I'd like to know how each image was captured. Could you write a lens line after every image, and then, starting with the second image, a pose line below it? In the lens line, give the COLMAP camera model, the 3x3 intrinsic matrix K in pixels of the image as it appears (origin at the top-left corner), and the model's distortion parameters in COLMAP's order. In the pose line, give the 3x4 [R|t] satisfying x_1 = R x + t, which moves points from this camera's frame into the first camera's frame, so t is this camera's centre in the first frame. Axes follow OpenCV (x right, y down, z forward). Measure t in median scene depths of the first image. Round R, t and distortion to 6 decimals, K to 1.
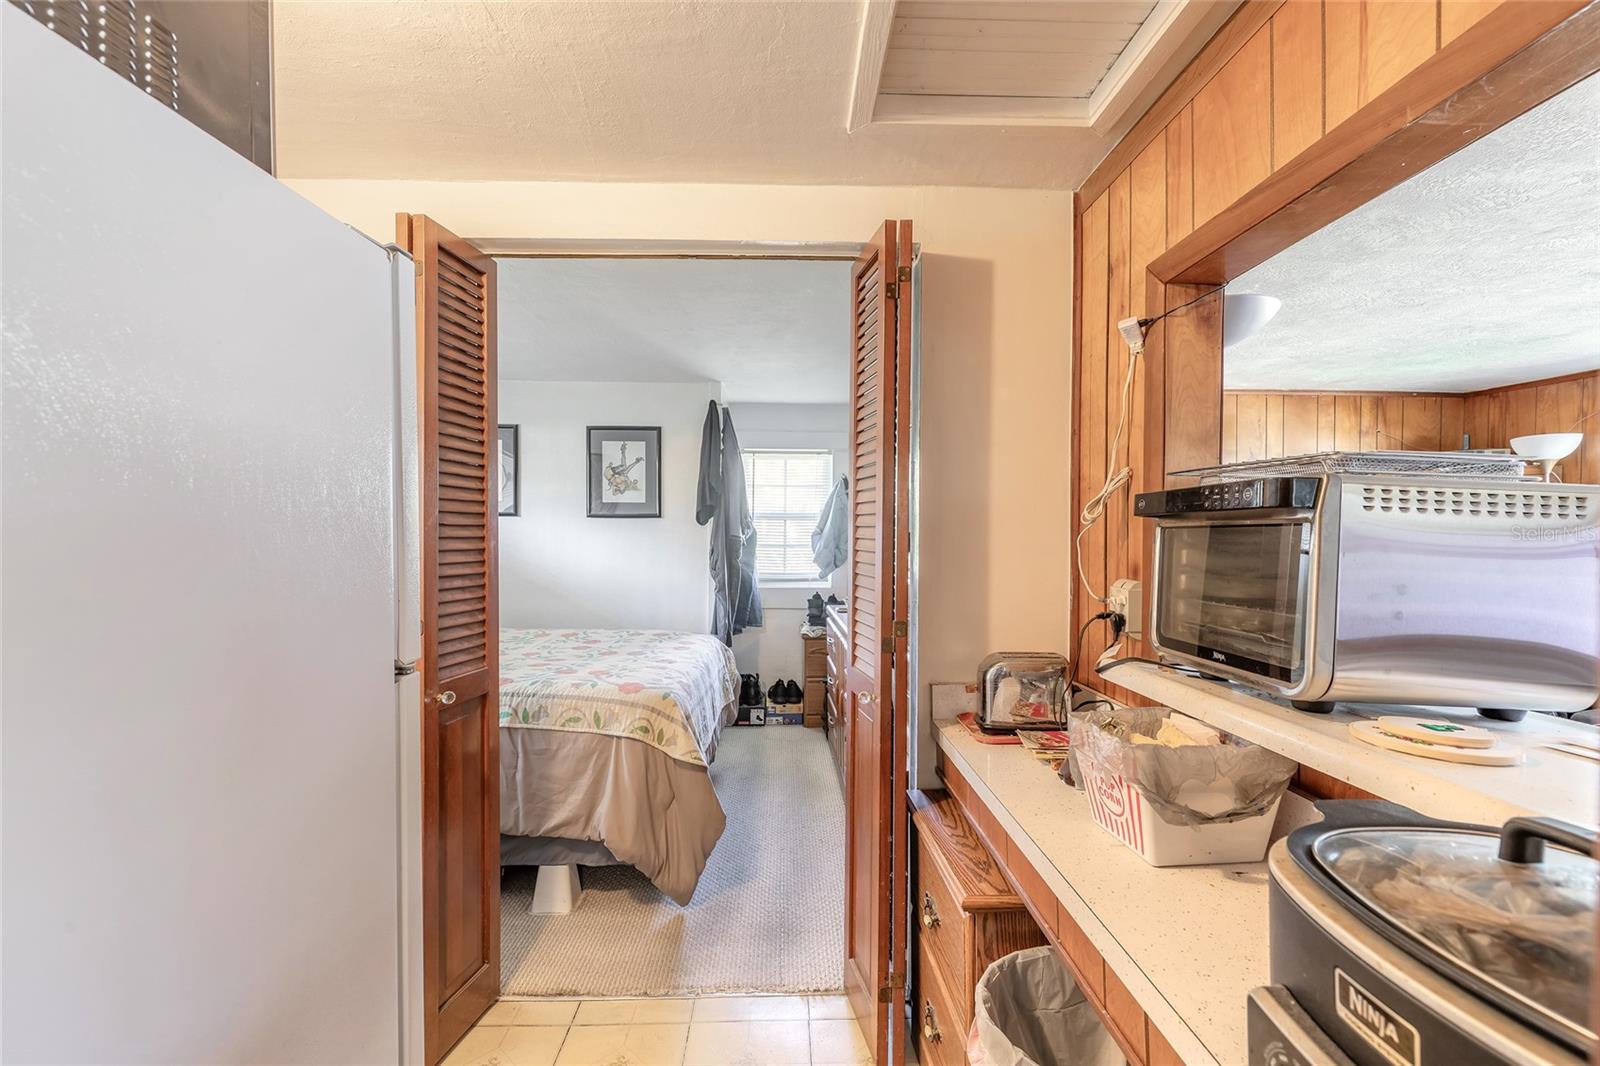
lens RADIAL K [[728.3, 0, 798.9], [0, 728.3, 538.3], [0, 0, 1]] dist [0.010544, -0.001304]
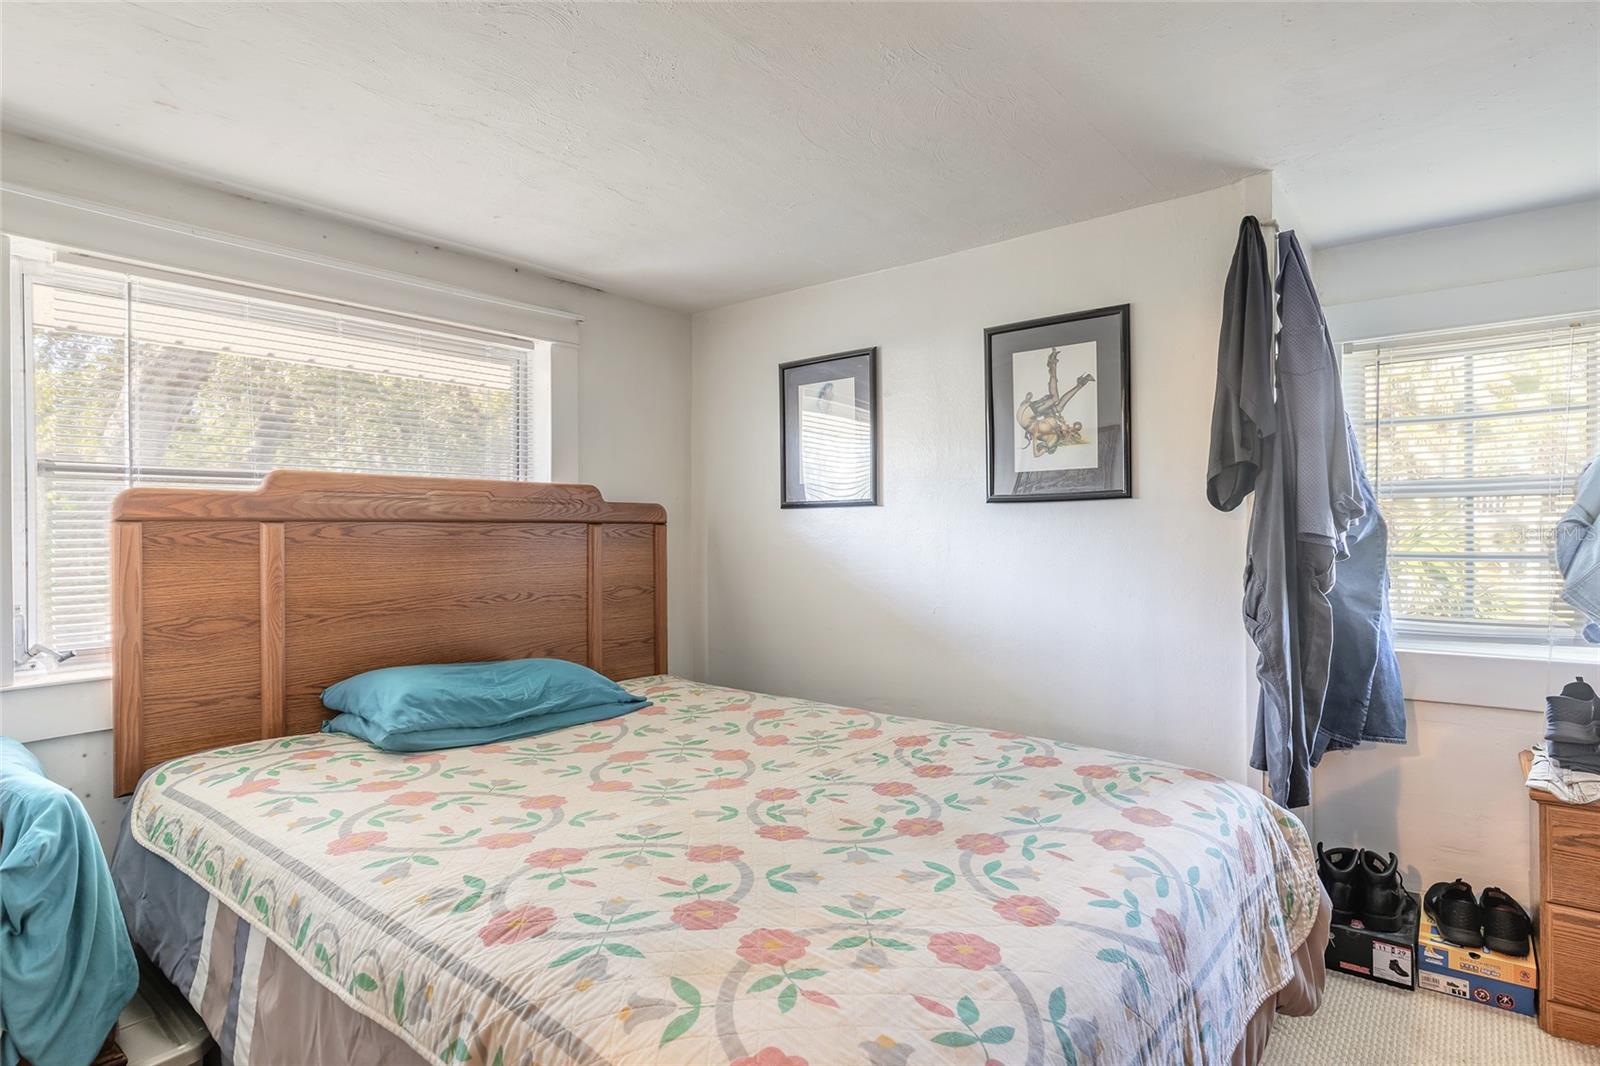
lens RADIAL K [[836.3, 0, 801.2], [0, 836.3, 539.6], [0, 0, 1]] dist [-0.003134, 0.001104]
pose [[0.766978, -0.011055, -0.641578, -0.007236], [0.009862, 0.999937, -0.005441, -0.000493], [0.641597, -0.002154, 0.767039, 0.432295]]
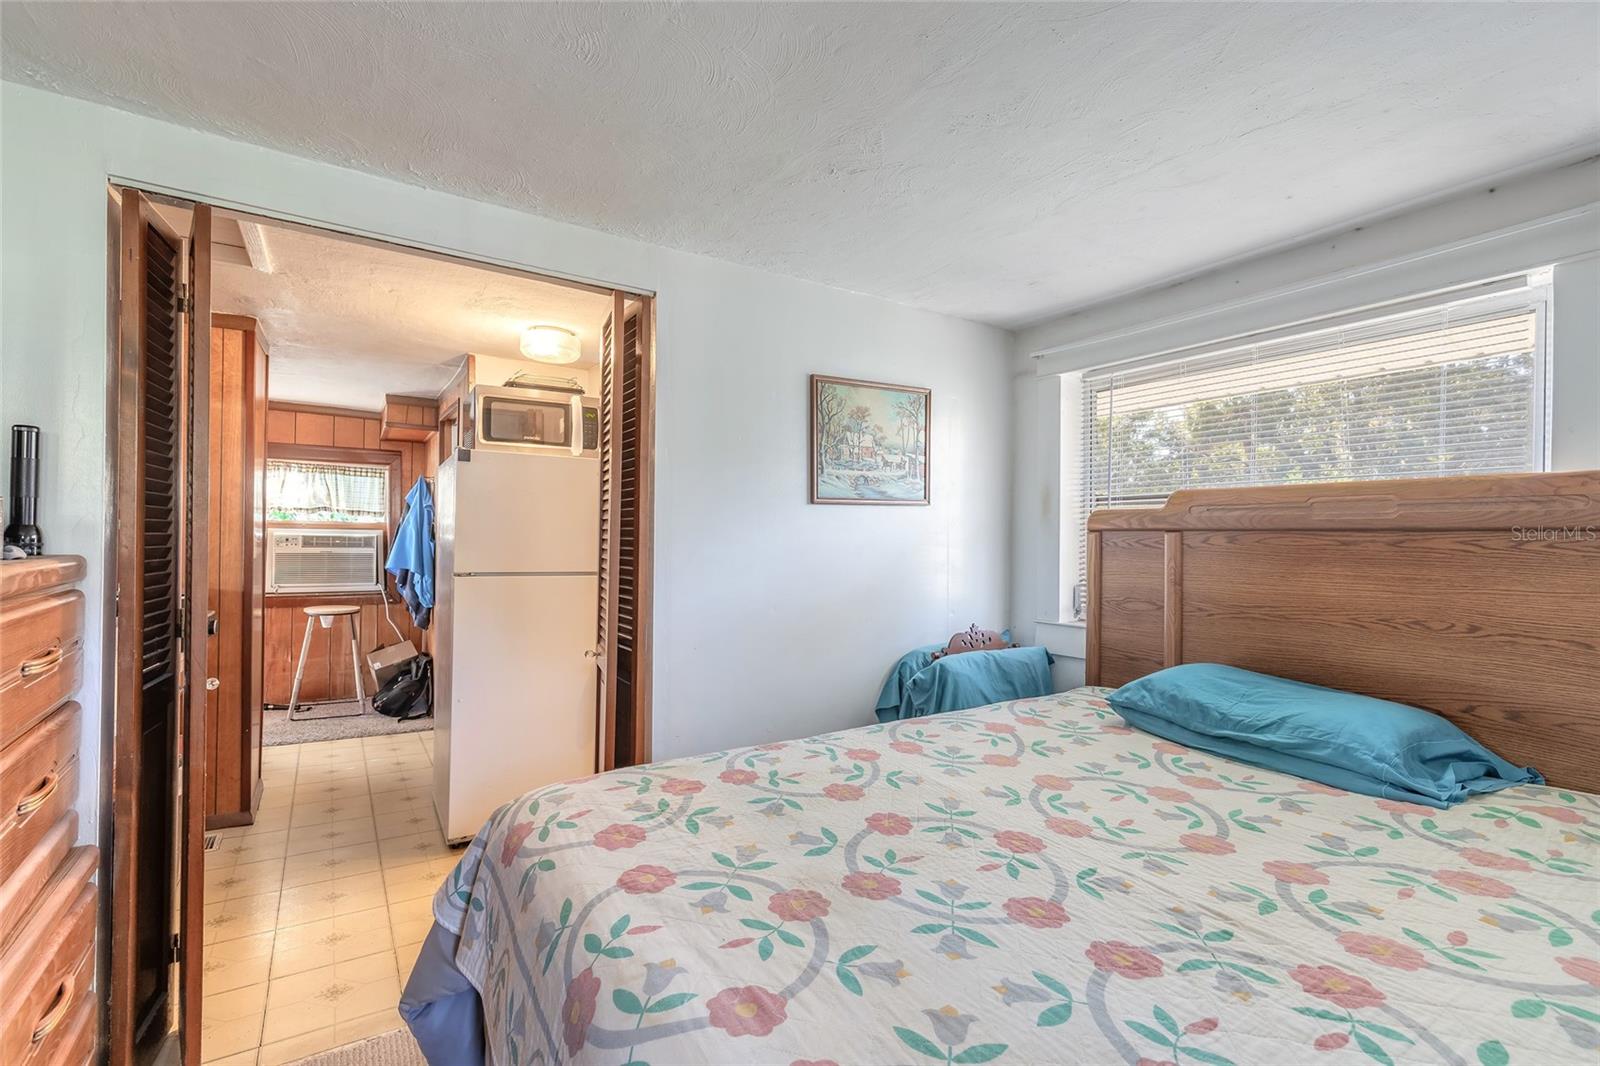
lens RADIAL K [[728.3, 0, 802.0], [0, 728.3, 536.7], [0, 0, 1]] dist [0.010544, -0.001304]
pose [[-0.855868, -0.020872, -0.516772, -0.056481], [-0.026035, 0.999657, 0.002743, -0.011387], [0.516538, 0.015801, -0.856119, 1.309398]]
